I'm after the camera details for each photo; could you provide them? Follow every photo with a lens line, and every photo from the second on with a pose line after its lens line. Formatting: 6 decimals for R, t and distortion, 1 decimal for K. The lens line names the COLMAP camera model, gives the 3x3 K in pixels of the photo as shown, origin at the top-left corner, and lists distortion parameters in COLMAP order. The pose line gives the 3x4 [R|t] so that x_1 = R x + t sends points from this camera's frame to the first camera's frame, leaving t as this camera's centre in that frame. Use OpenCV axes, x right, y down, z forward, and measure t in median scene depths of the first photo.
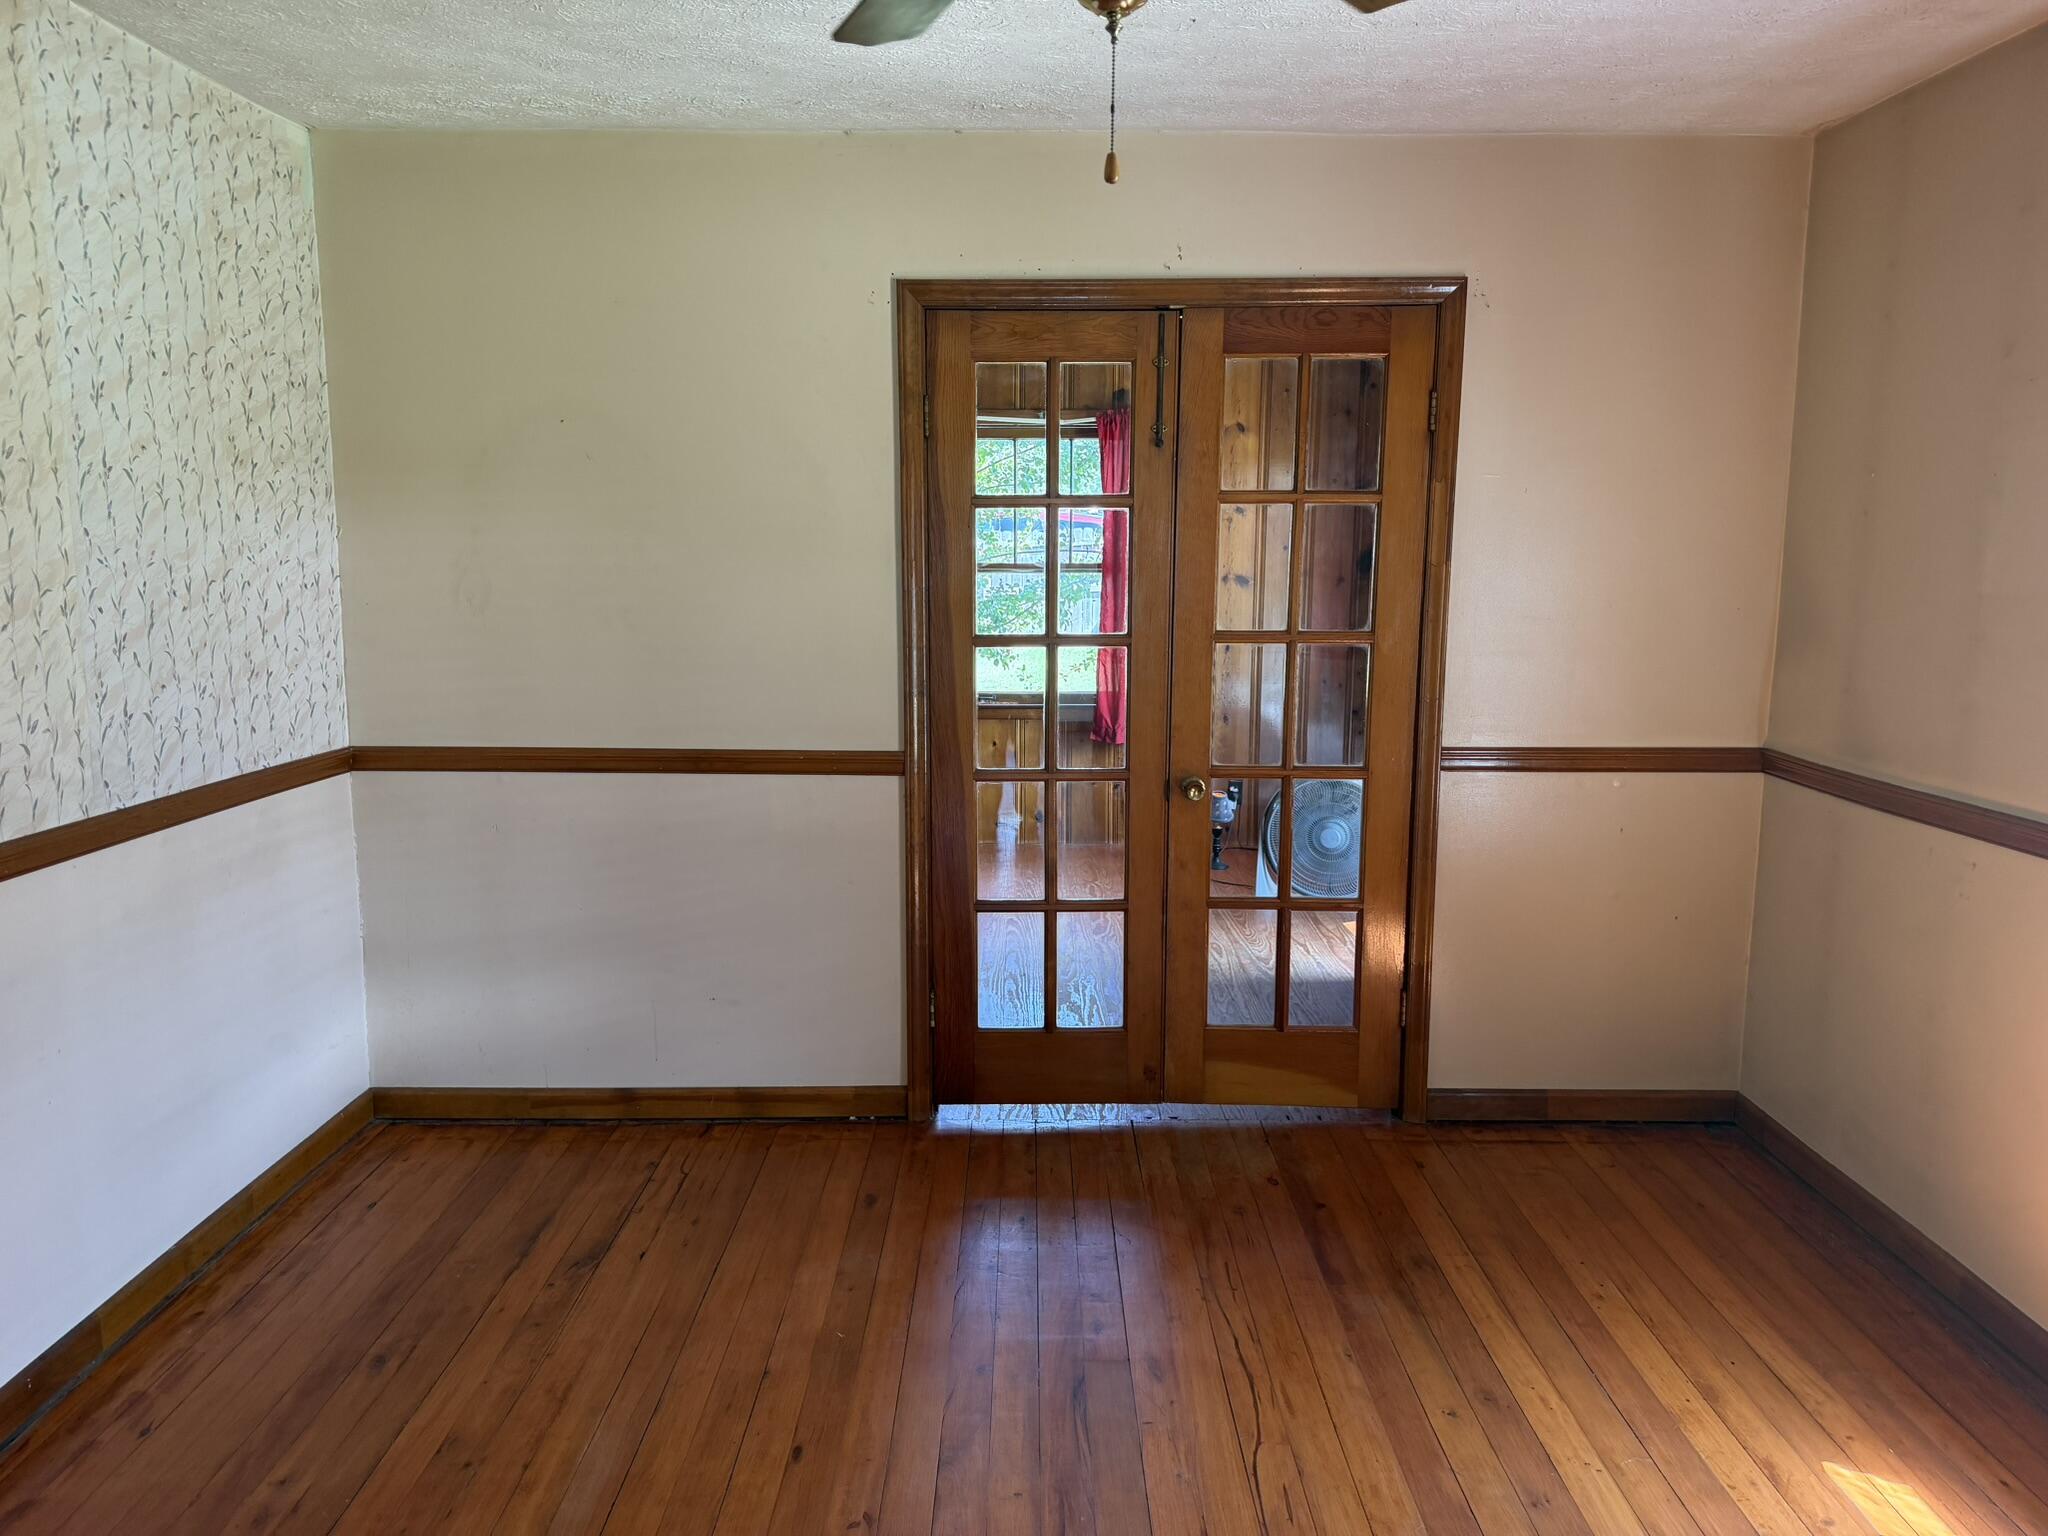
lens RADIAL K [[1428.4, 0, 1029.6], [0, 1428.4, 772.7], [0, 0, 1]] dist [0.075760, -0.070146]
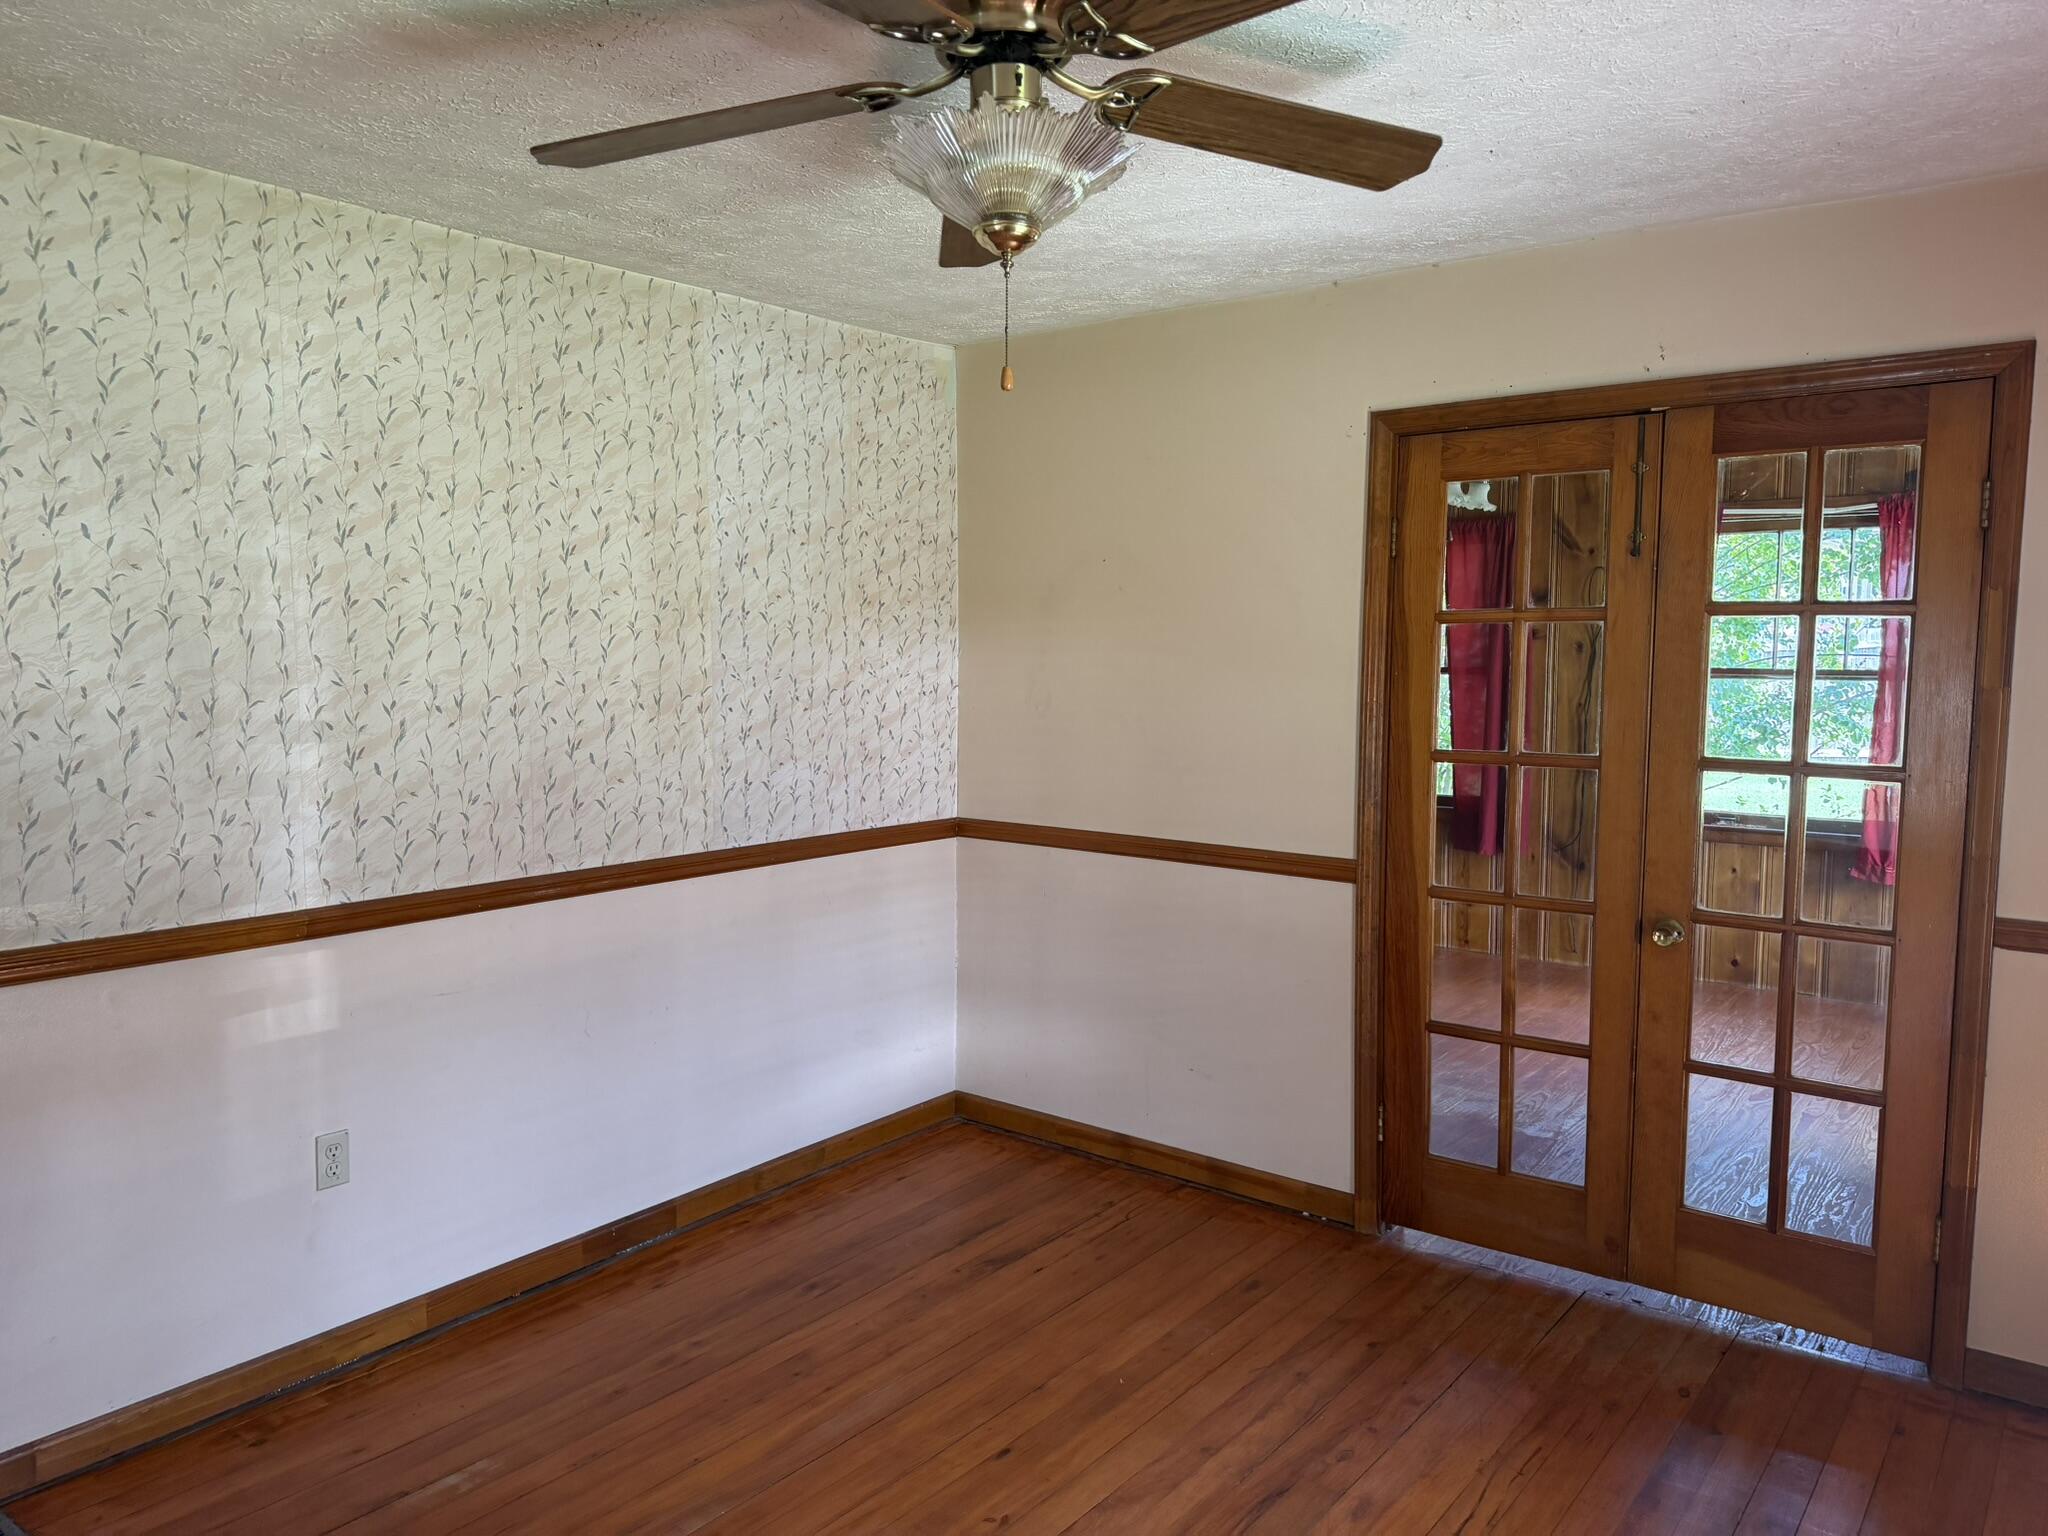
lens RADIAL K [[1427.0, 0, 1046.7], [0, 1427.0, 779.0], [0, 0, 1]] dist [0.195765, -0.330365]
pose [[0.798404, 0.056132, -0.599500, 0.364670], [-0.092640, 0.995242, -0.030191, -0.021735], [0.594953, 0.079642, 0.799805, 0.033324]]
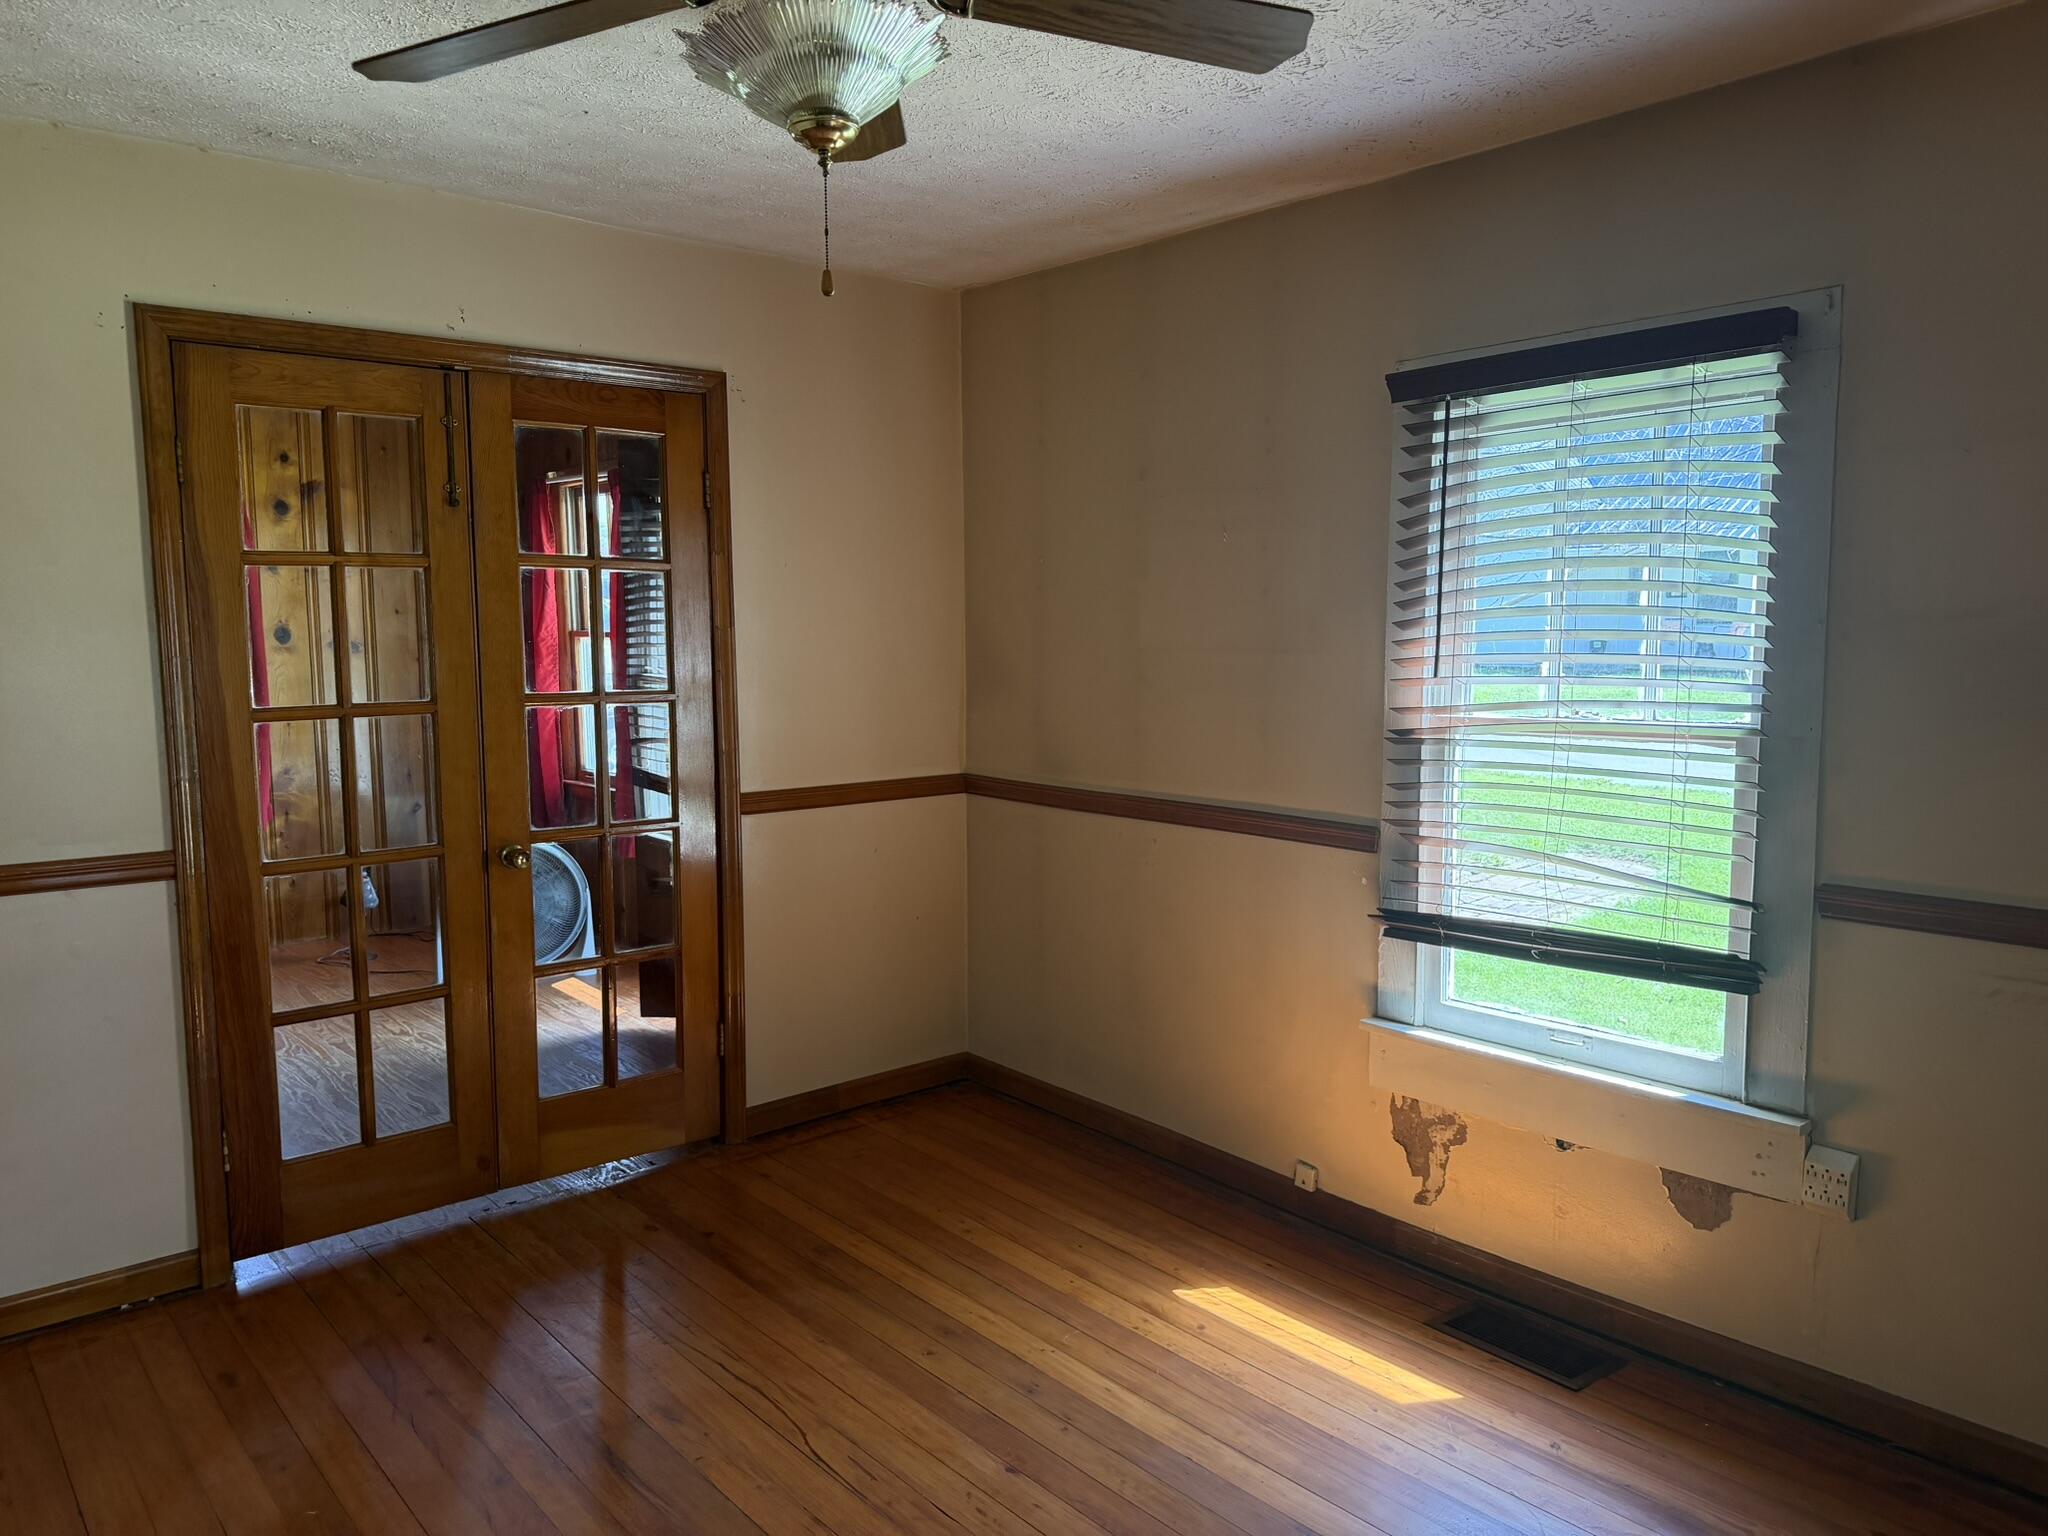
lens RADIAL K [[1441.2, 0, 990.8], [0, 1441.2, 773.2], [0, 0, 1]] dist [0.133652, -0.164286]
pose [[0.778149, -0.074376, 0.623660, -0.263324], [0.104292, 0.994480, -0.011527, -0.000146], [-0.619360, 0.074013, 0.781611, 0.014573]]
